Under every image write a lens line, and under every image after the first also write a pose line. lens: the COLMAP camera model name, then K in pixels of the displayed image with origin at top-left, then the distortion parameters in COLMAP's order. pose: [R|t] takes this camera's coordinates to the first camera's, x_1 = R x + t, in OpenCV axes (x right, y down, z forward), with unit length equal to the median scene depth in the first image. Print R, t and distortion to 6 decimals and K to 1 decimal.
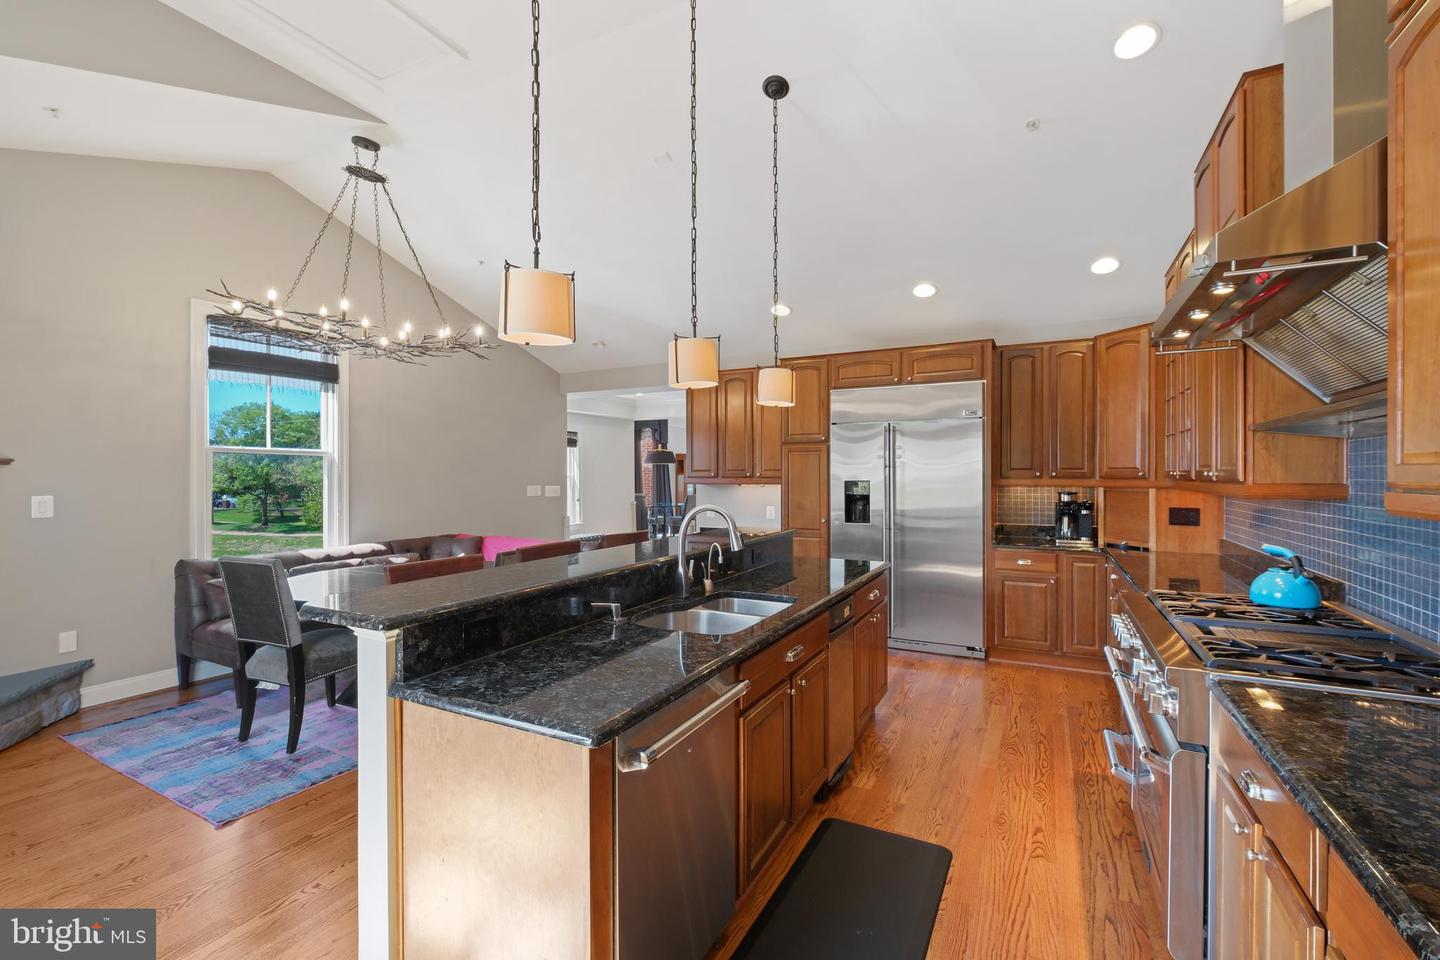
lens RADIAL K [[634.0, 0, 713.6], [0, 634.0, 472.8], [0, 0, 1]] dist [0.001313, -0.000787]
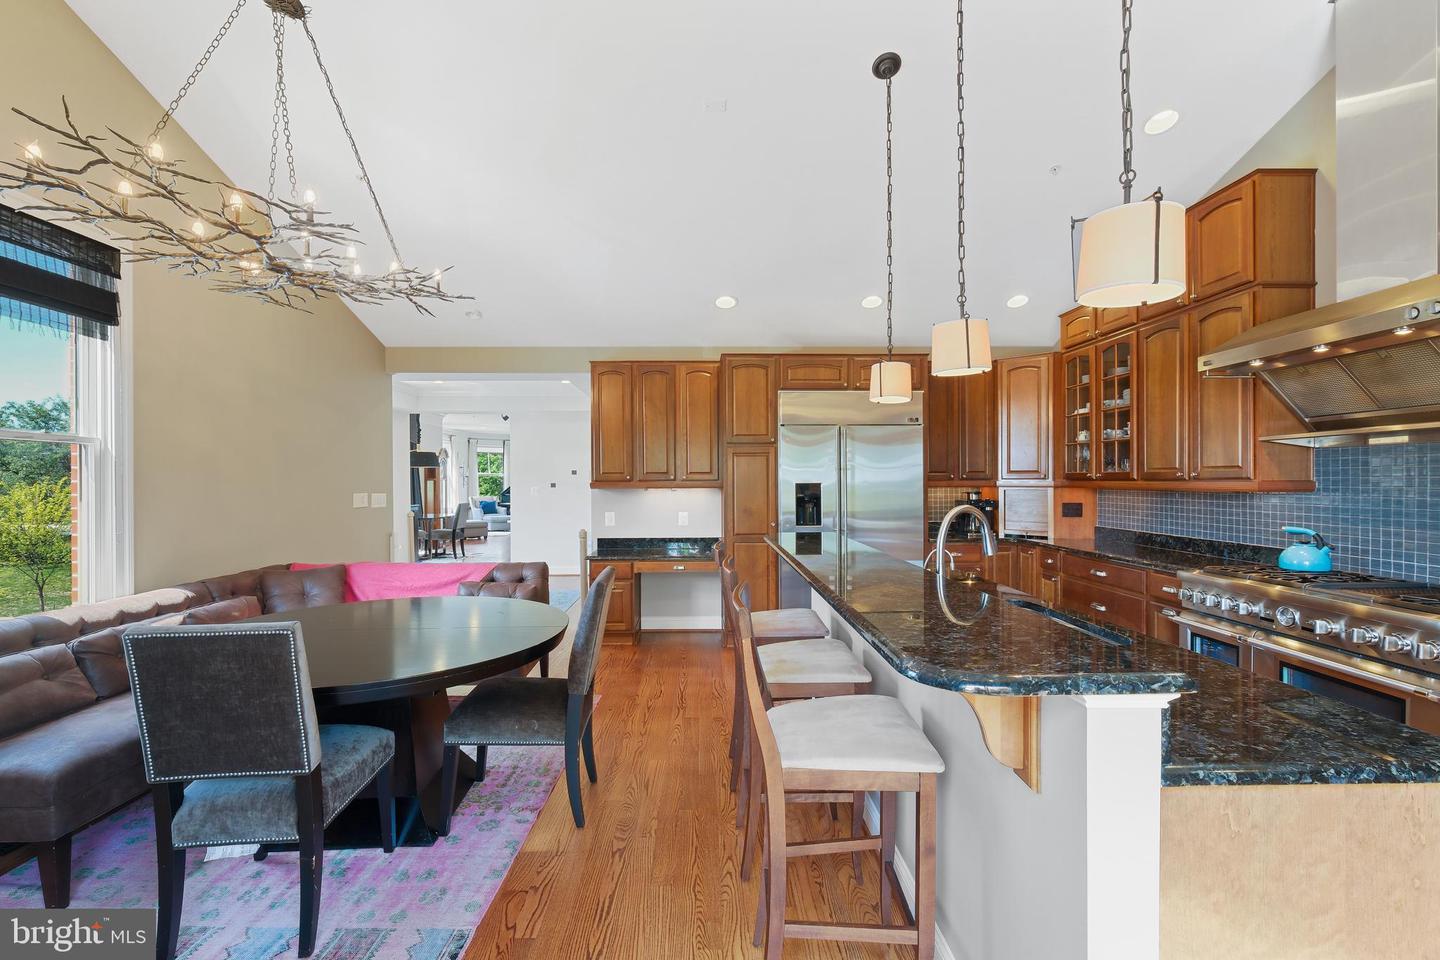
lens RADIAL K [[634.0, 0, 729.2], [0, 634.0, 487.0], [0, 0, 1]] dist [0.001313, -0.000787]
pose [[0.870531, -0.007287, 0.492059, -0.383227], [0.001360, 0.999922, 0.012403, 0.005728], [-0.492111, -0.010128, 0.870474, 0.194242]]
